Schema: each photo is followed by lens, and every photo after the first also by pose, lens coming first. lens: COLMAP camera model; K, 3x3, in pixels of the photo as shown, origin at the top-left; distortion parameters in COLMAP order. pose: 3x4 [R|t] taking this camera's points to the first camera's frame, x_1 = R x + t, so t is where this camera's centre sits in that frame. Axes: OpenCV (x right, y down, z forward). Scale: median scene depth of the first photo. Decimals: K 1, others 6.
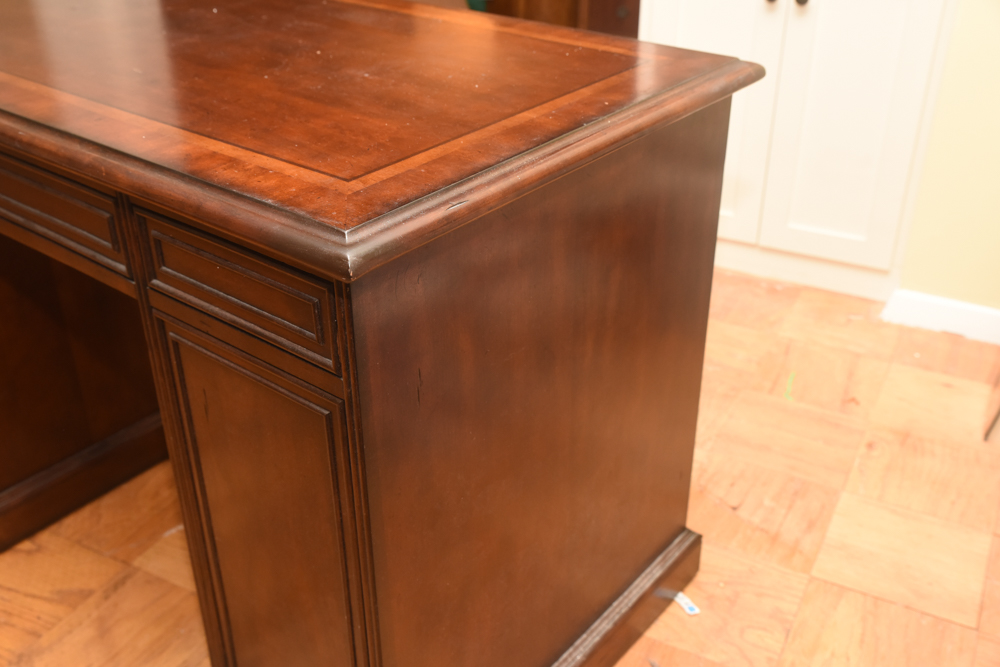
lens RADIAL K [[1008.3, 0, 496.4], [0, 1008.3, 331.3], [0, 0, 1]] dist [0.002758, 0.000000]
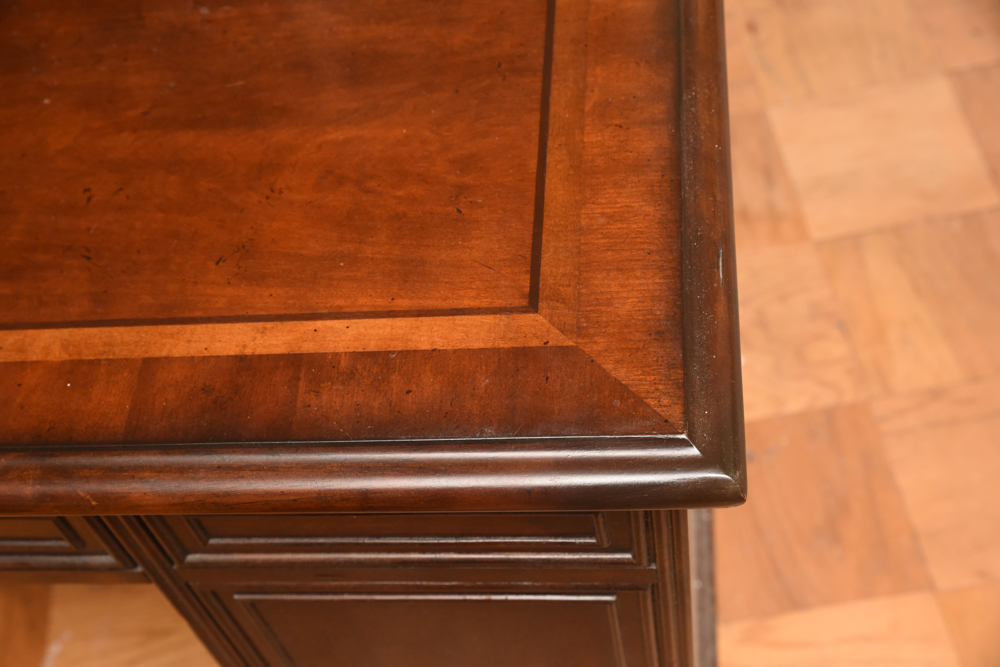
lens RADIAL K [[1317.6, 0, 501.1], [0, 1317.6, 335.5], [0, 0, 1]] dist [0.043219, 0.000000]
pose [[0.808469, -0.531277, 0.253225, -0.329324], [0.389281, 0.805418, 0.446948, -0.441353], [-0.441406, -0.262768, 0.857971, 0.302387]]
